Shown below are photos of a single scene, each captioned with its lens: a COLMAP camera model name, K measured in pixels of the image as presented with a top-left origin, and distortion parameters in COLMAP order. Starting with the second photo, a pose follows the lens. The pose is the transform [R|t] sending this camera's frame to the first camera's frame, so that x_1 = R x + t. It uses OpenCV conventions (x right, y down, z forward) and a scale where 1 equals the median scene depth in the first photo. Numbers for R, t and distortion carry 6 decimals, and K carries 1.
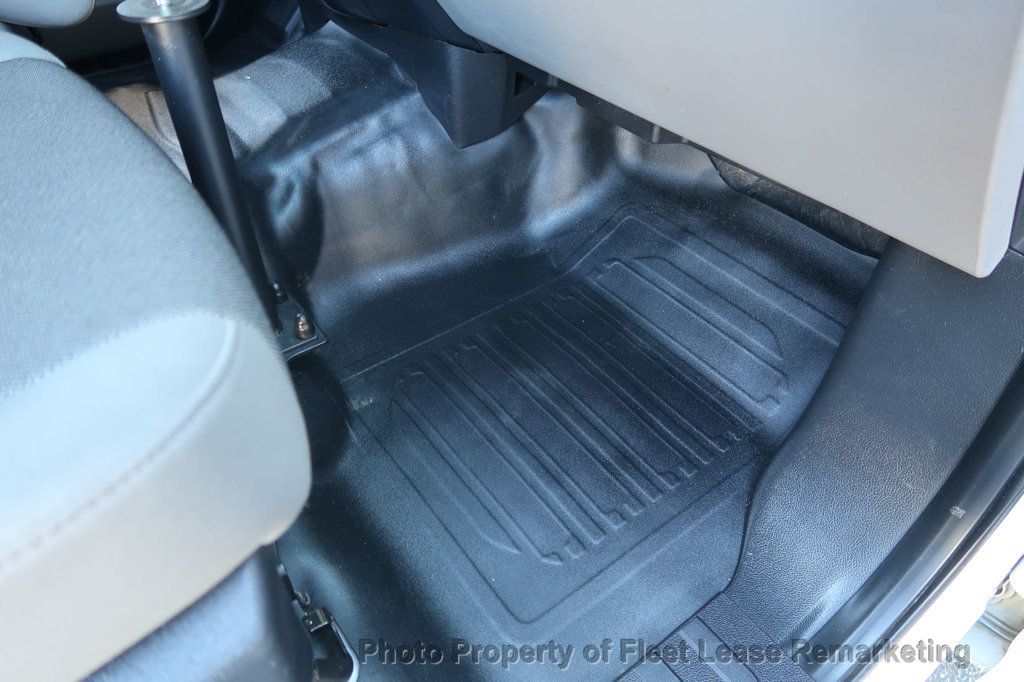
lens RADIAL K [[692.8, 0, 526.9], [0, 692.8, 341.2], [0, 0, 1]] dist [-0.014182, 0.000337]
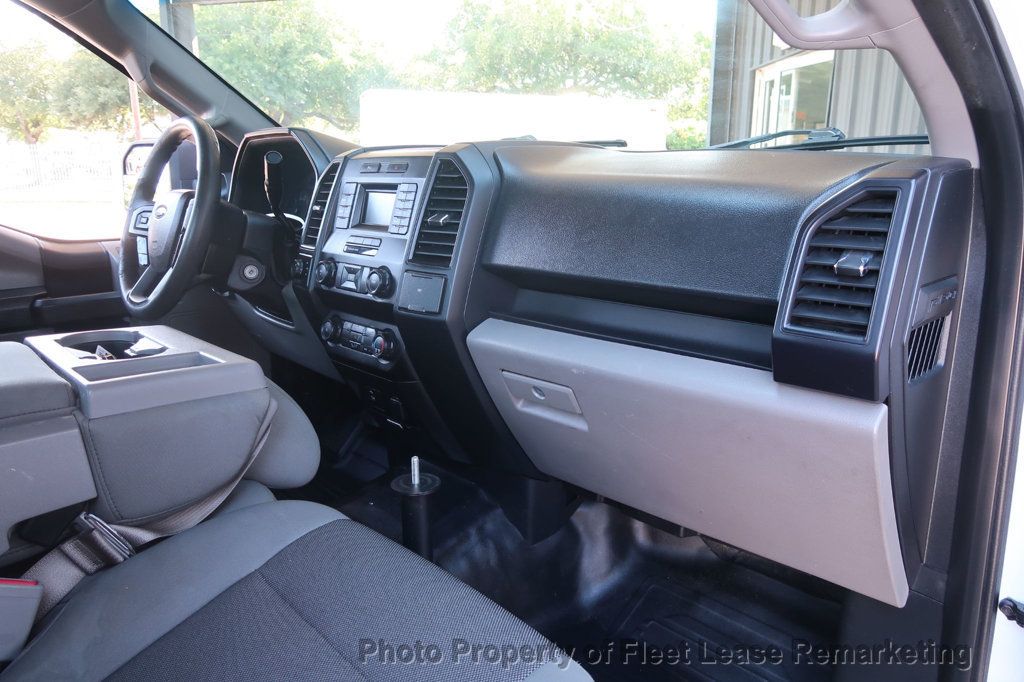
lens RADIAL K [[692.8, 0, 526.9], [0, 692.8, 341.2], [0, 0, 1]] dist [-0.014182, 0.000337]
pose [[0.991651, -0.035898, 0.123856, -0.270417], [0.092198, 0.868887, -0.486348, 0.045477], [-0.090158, 0.493707, 0.864942, -0.430733]]
